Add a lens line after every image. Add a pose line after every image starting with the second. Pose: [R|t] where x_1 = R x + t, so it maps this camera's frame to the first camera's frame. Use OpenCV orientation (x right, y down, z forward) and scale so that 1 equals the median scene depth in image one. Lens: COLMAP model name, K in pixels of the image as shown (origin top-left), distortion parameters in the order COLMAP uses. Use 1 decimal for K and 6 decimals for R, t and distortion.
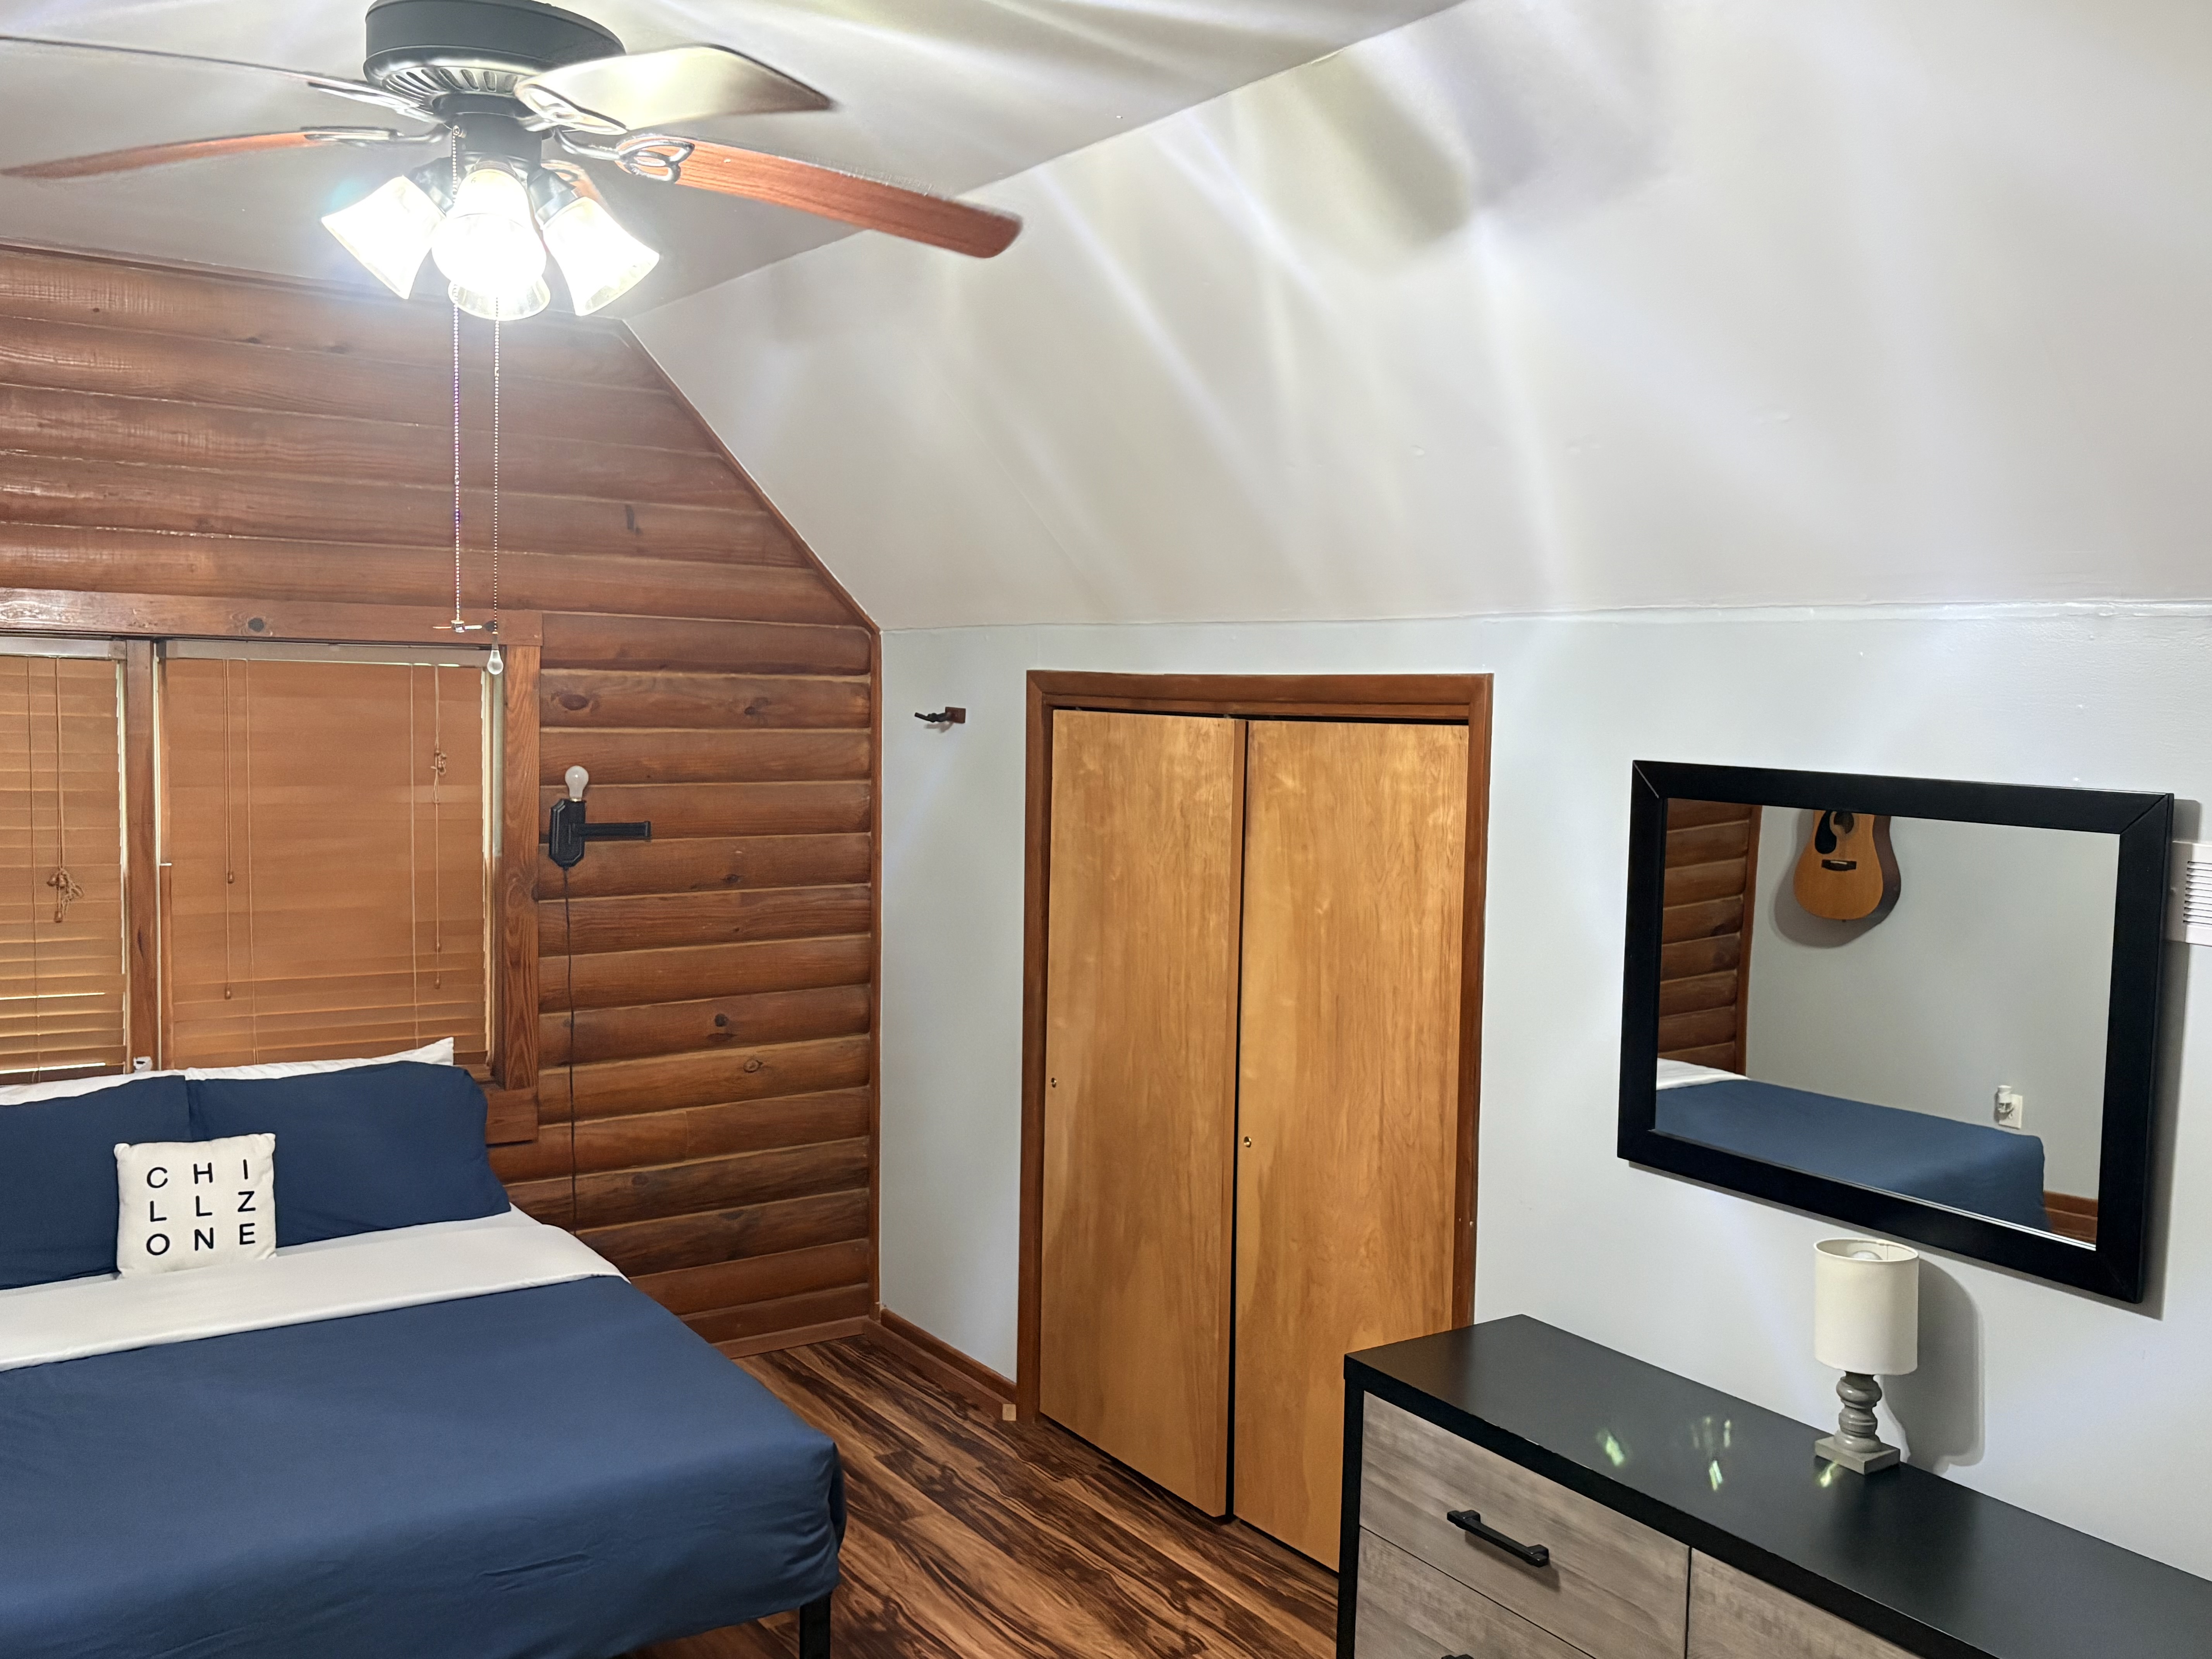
lens RADIAL K [[1929.3, 0, 1133.7], [0, 1929.3, 795.4], [0, 0, 1]] dist [0.074203, -0.116951]
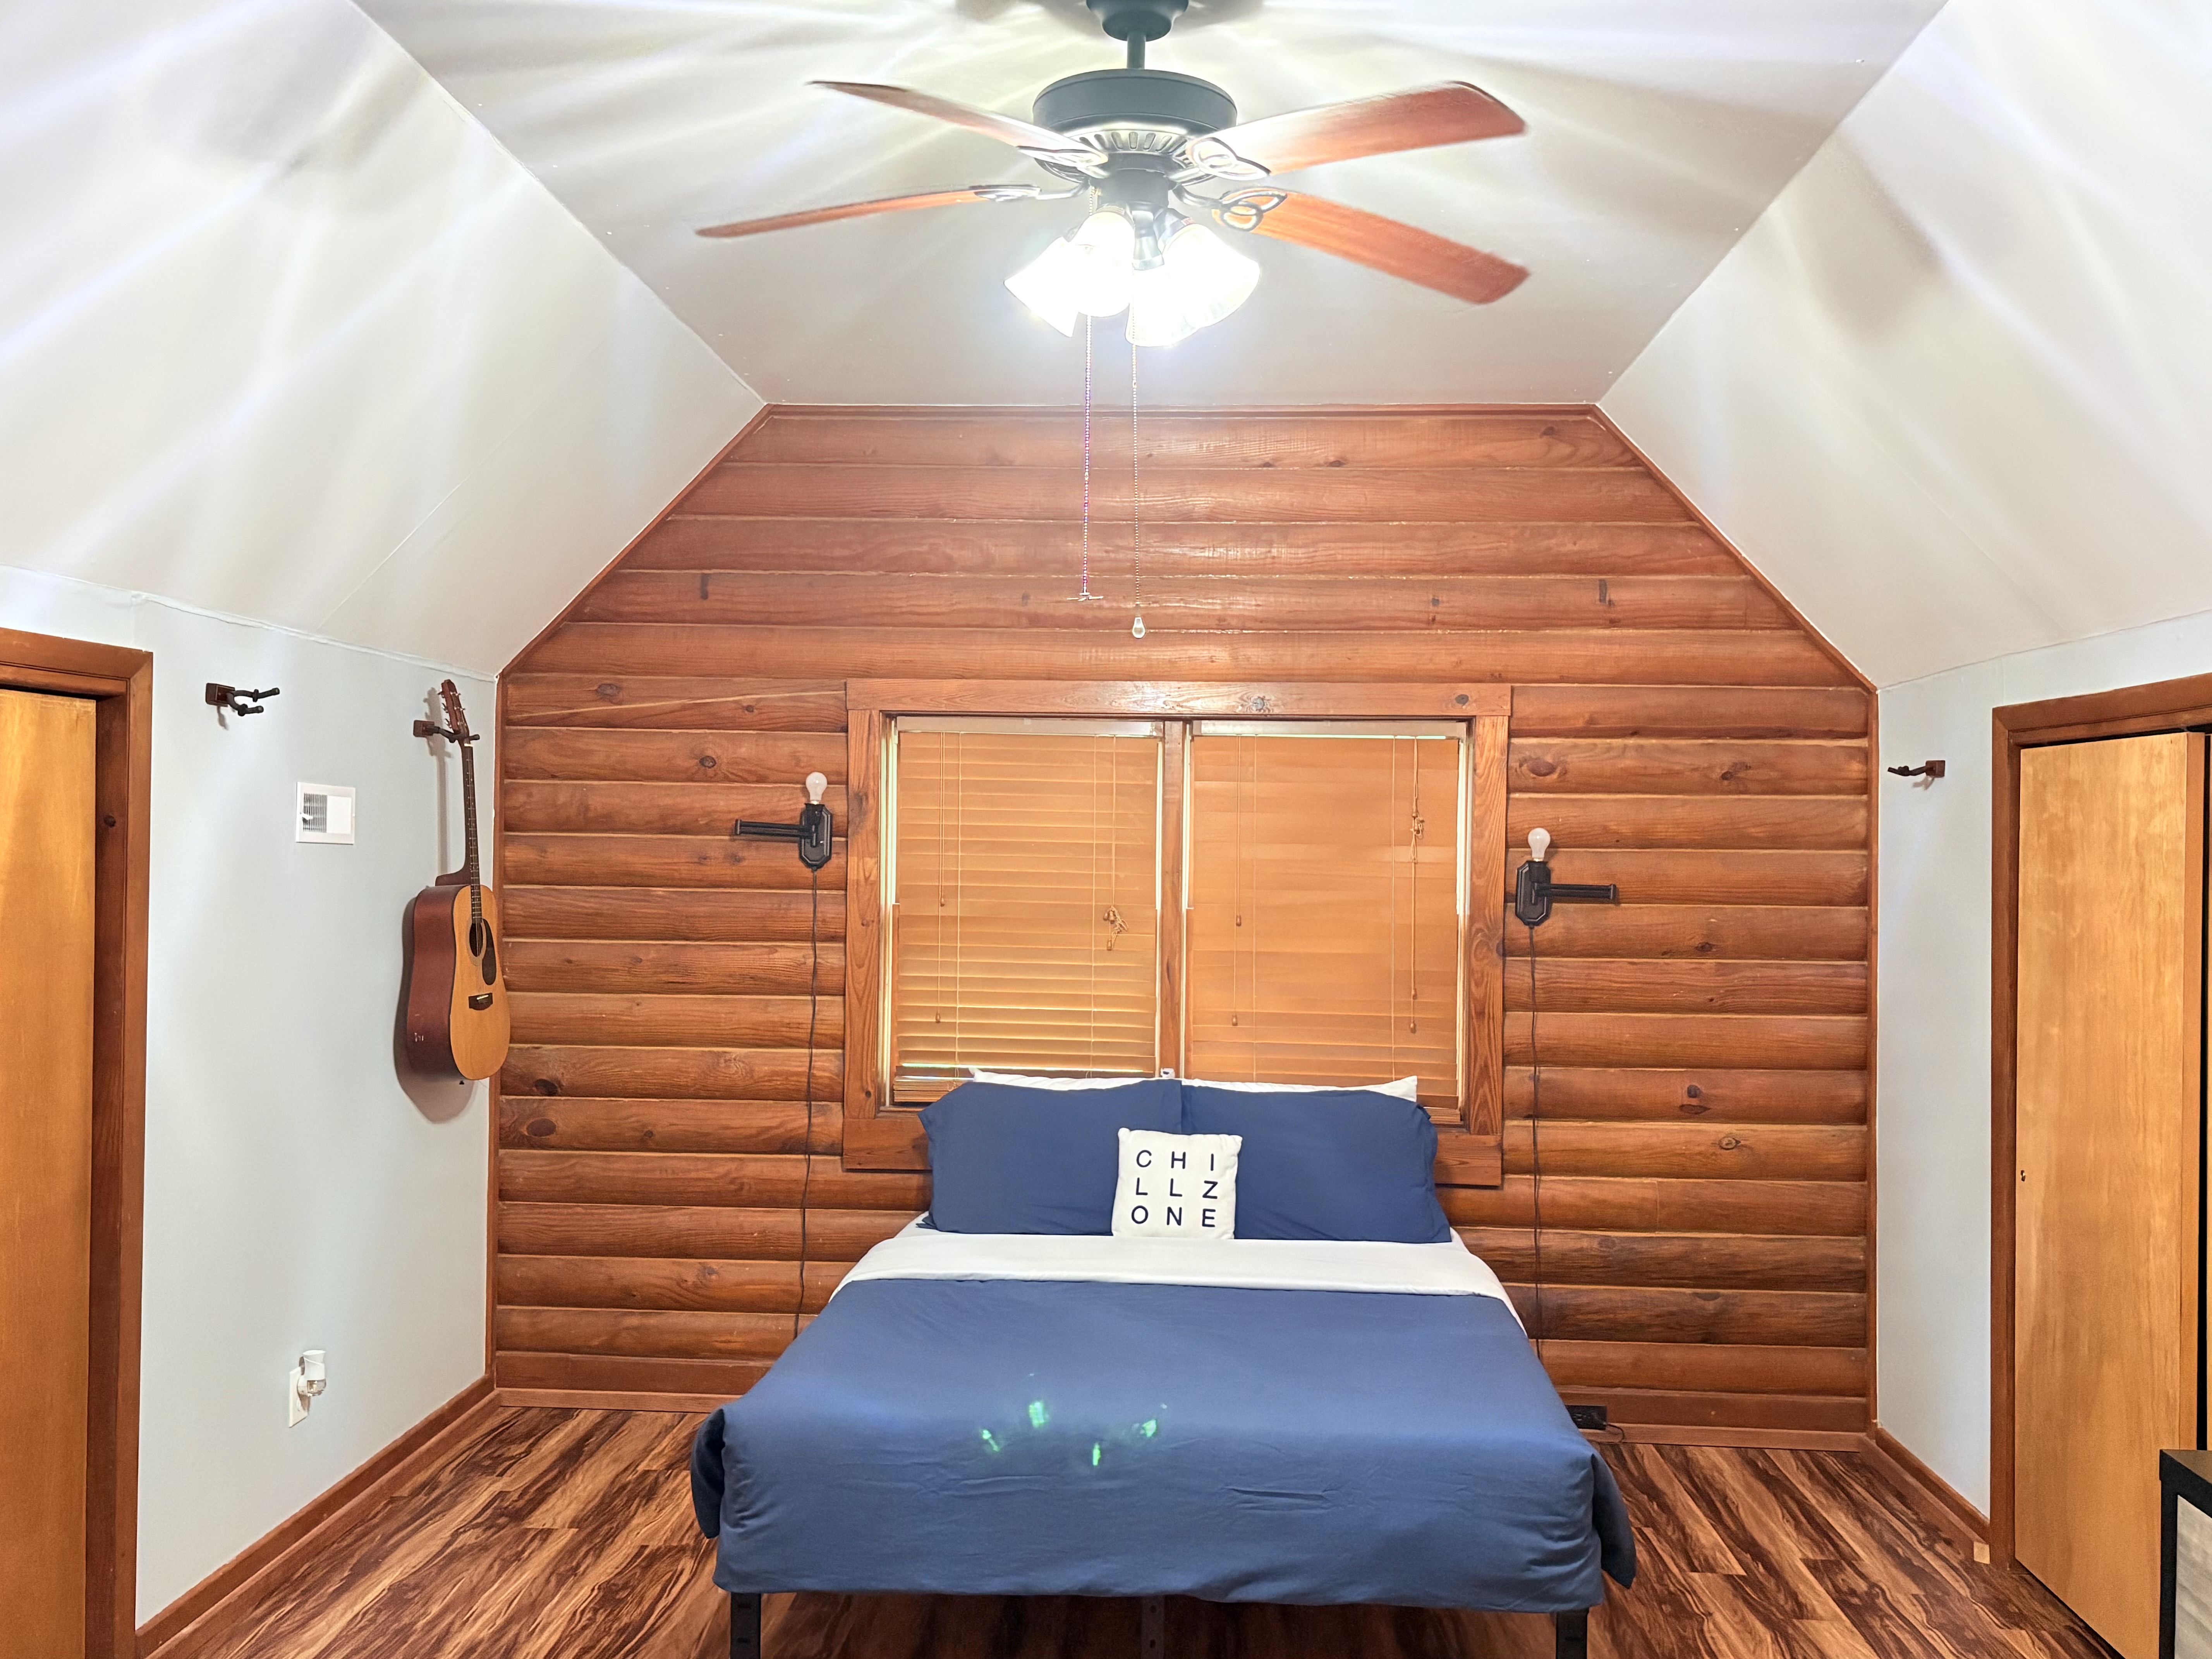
lens RADIAL K [[1929.3, 0, 1088.3], [0, 1929.3, 815.1], [0, 0, 1]] dist [0.074203, -0.116951]
pose [[0.780714, -0.022536, -0.624482, 0.185054], [-0.028184, 0.997063, -0.071215, 0.062278], [0.624253, 0.073199, 0.777785, 0.040910]]
